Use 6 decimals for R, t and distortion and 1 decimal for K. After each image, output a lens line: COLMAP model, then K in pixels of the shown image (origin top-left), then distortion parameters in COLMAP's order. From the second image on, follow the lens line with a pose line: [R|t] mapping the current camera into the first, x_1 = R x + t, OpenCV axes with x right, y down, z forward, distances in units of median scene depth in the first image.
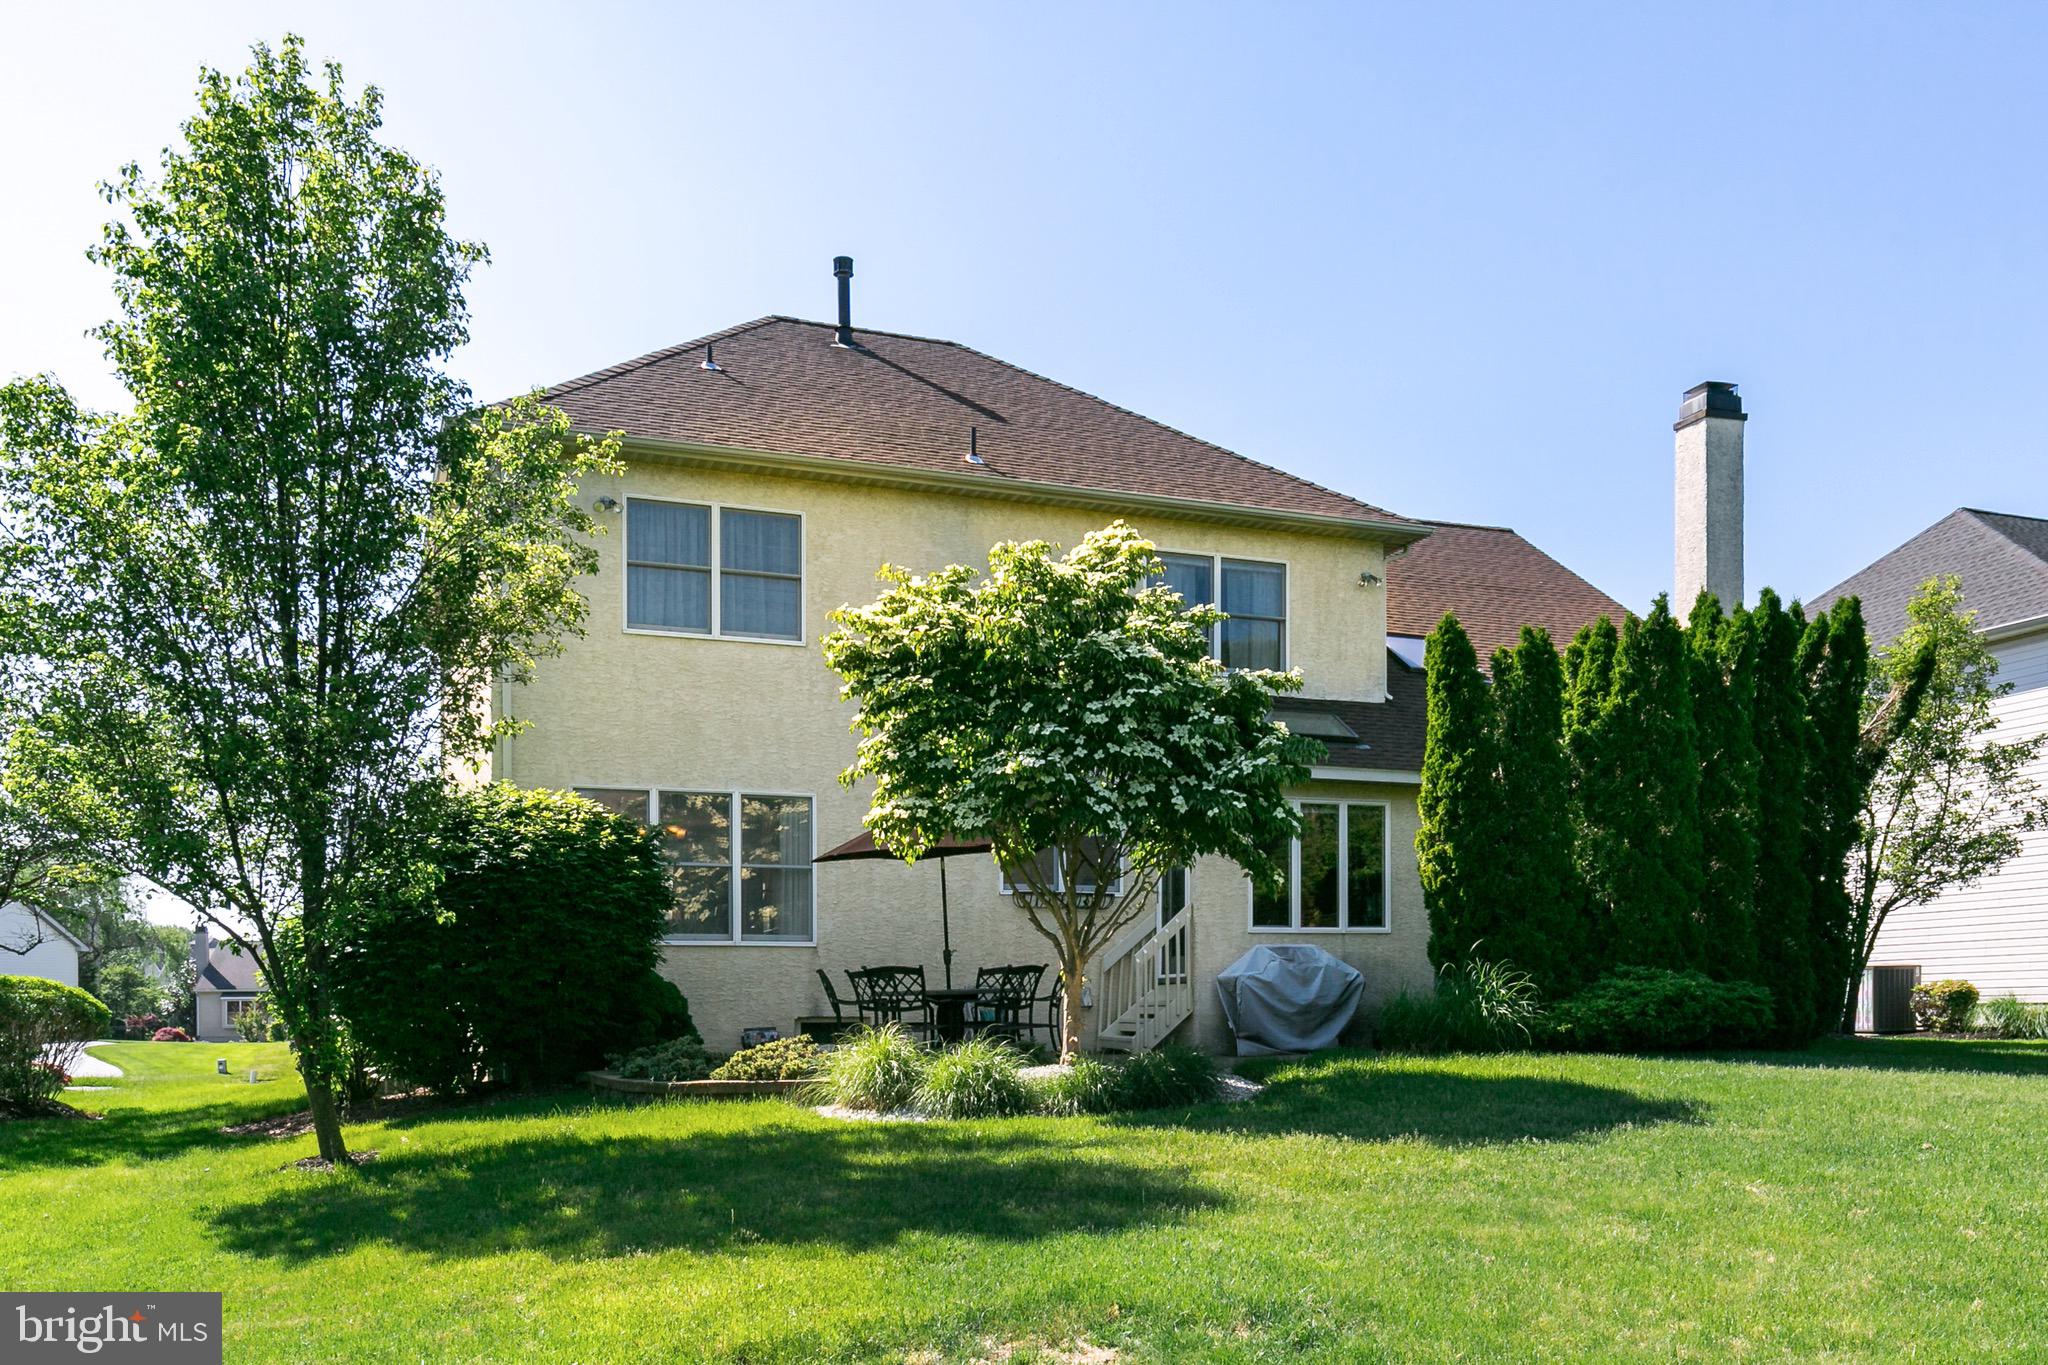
lens RADIAL K [[1376.2, 0, 1018.1], [0, 1376.2, 672.8], [0, 0, 1]] dist [0.003482, 0.000600]
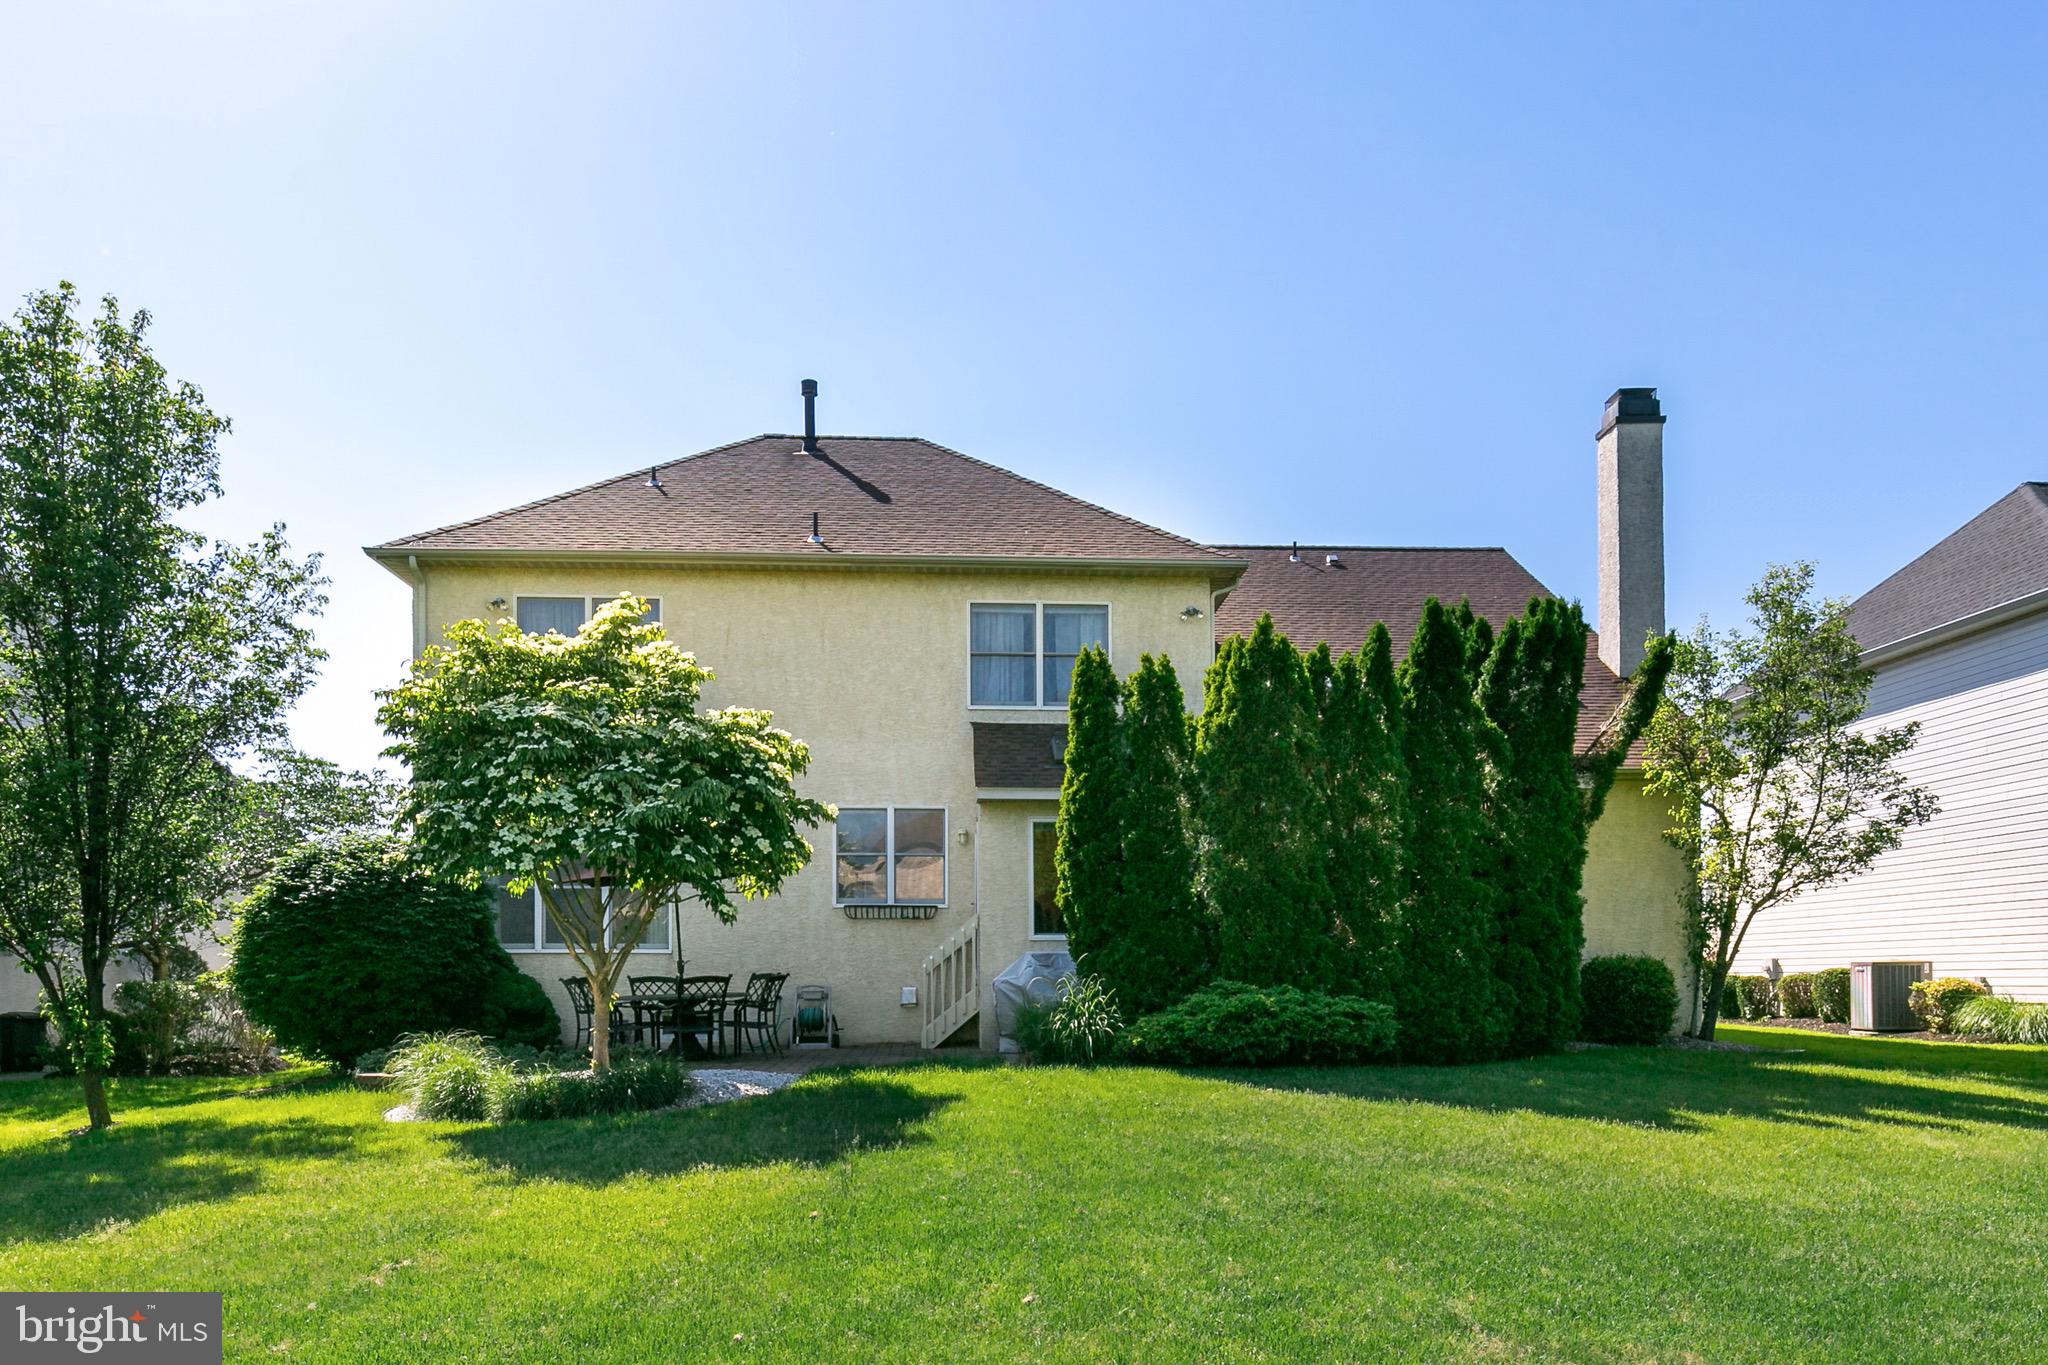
lens RADIAL K [[1120.4, 0, 1028.6], [0, 1120.4, 696.3], [0, 0, 1]] dist [0.006474, -0.001054]
pose [[0.964466, -0.058132, -0.257731, 0.367973], [0.056169, 0.998309, -0.014982, 0.004668], [0.258166, -0.000027, 0.966100, 0.109605]]
